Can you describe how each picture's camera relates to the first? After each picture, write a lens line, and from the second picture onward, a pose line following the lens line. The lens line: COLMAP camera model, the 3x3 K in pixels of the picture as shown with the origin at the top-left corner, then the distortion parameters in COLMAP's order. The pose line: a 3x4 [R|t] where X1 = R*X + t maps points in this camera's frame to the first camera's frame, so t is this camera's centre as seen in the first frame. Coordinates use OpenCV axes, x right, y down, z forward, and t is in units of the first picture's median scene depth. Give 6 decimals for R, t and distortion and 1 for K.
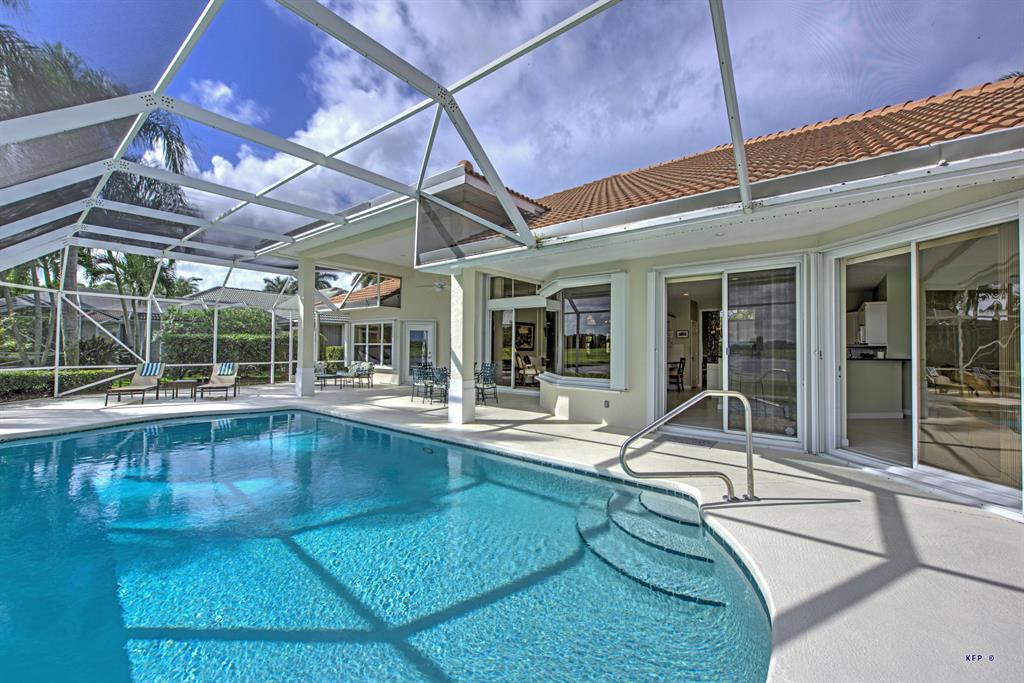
lens RADIAL K [[398.1, 0, 510.5], [0, 398.1, 341.1], [0, 0, 1]] dist [-0.000916, -0.000281]
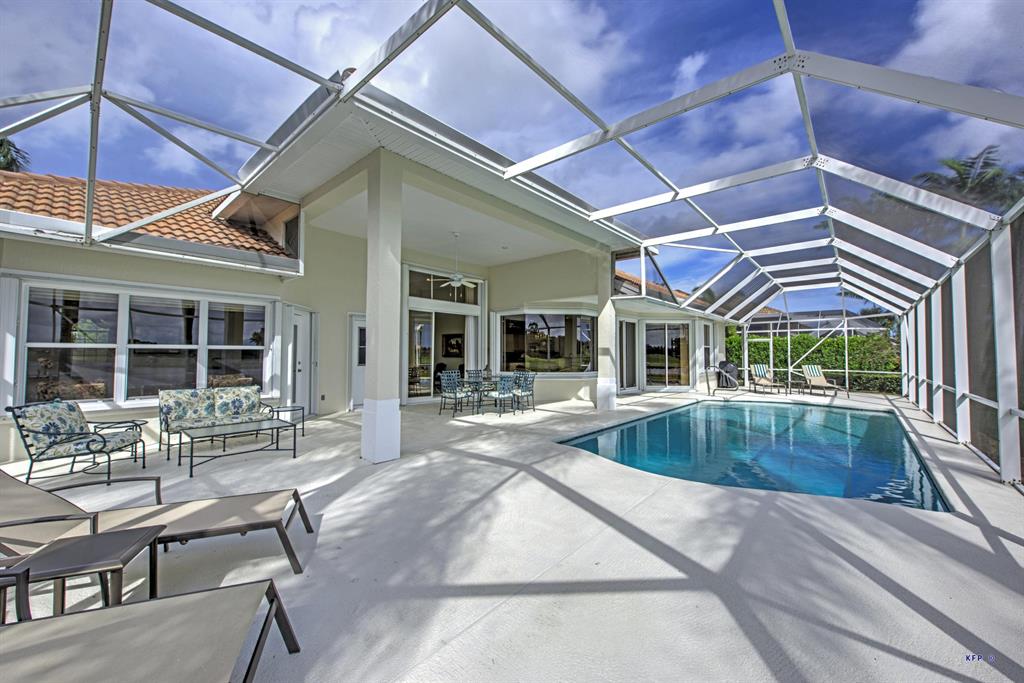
lens RADIAL K [[398.1, 0, 510.5], [0, 398.1, 341.1], [0, 0, 1]] dist [-0.000916, -0.000281]
pose [[0.051438, 0.027400, 0.998300, -1.302443], [-0.015856, 0.999520, -0.026616, 0.011110], [-0.998550, -0.014460, 0.051848, 1.119261]]
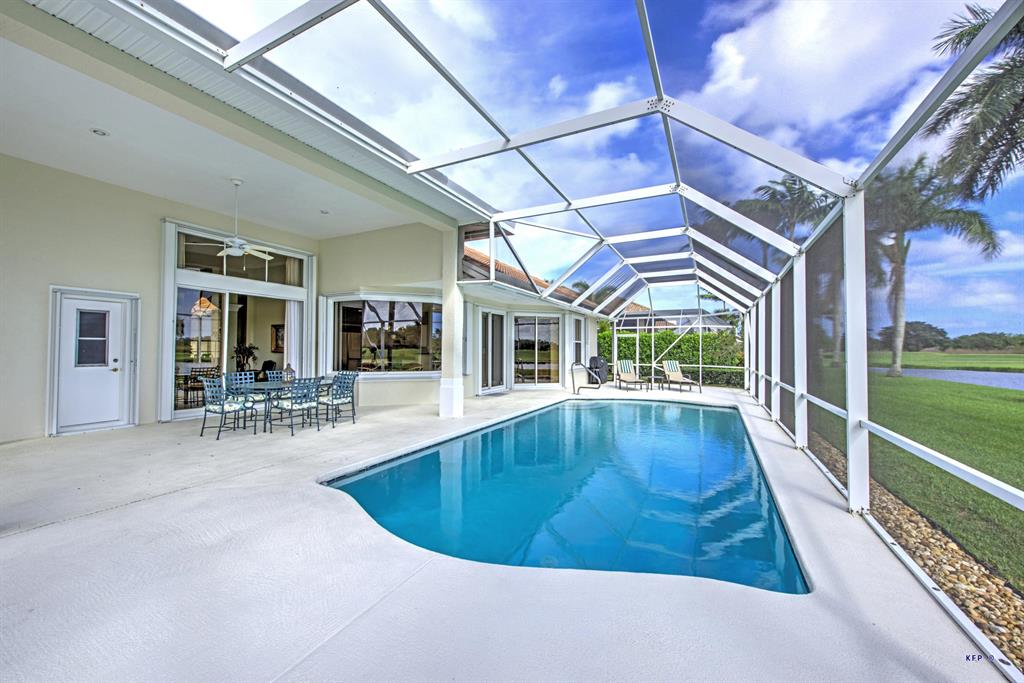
lens RADIAL K [[398.1, 0, 510.5], [0, 398.1, 341.1], [0, 0, 1]] dist [-0.000916, -0.000281]
pose [[-0.195179, 0.013622, 0.980673, -1.095576], [-0.018710, 0.999670, -0.017610, 0.007176], [-0.980589, -0.021786, -0.194860, 0.942654]]
